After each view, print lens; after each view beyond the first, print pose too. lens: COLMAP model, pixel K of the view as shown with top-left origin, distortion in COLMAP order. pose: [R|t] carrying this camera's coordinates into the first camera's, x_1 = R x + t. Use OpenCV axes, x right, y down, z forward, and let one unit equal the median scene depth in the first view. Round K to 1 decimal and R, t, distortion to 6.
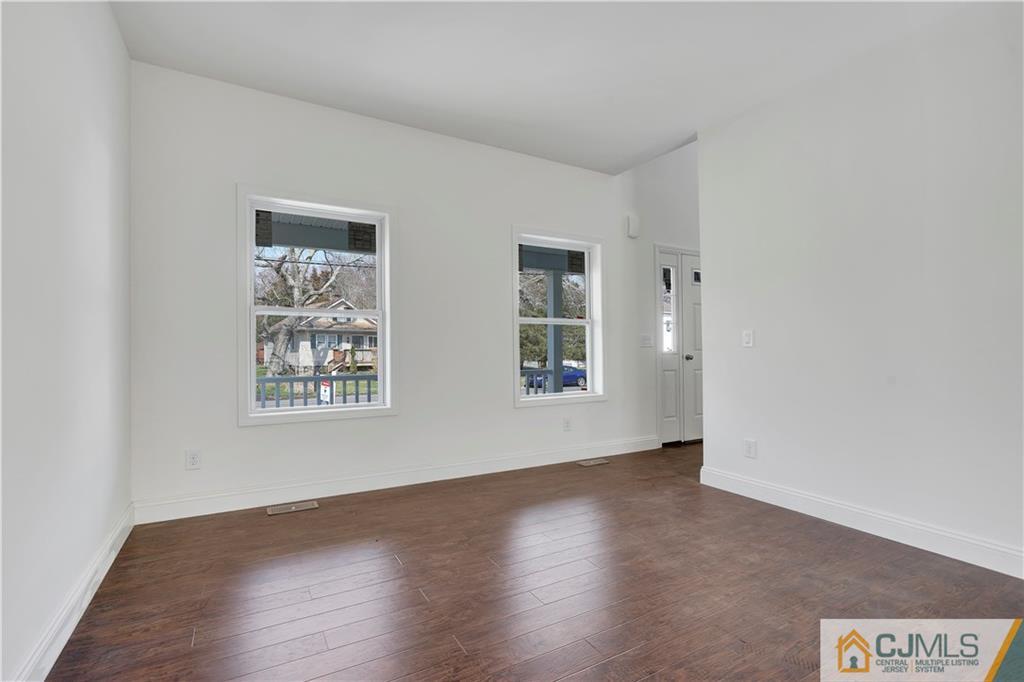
lens RADIAL K [[480.7, 0, 507.7], [0, 480.7, 340.7], [0, 0, 1]] dist [-0.003490, -0.000264]
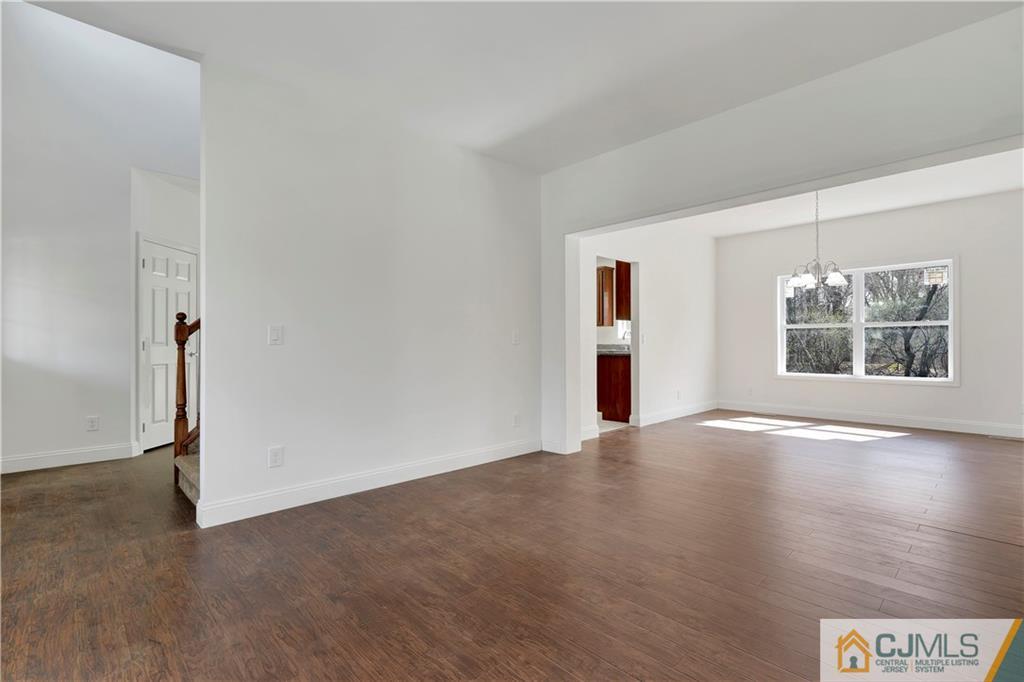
lens RADIAL K [[463.6, 0, 512.0], [0, 463.6, 341.0], [0, 0, 1]] dist [-0.003141, -0.000504]
pose [[-0.249020, 0.009360, 0.968453, -0.601961], [-0.009447, 0.999882, -0.012093, 0.019230], [-0.968452, -0.012160, -0.248902, 1.059050]]
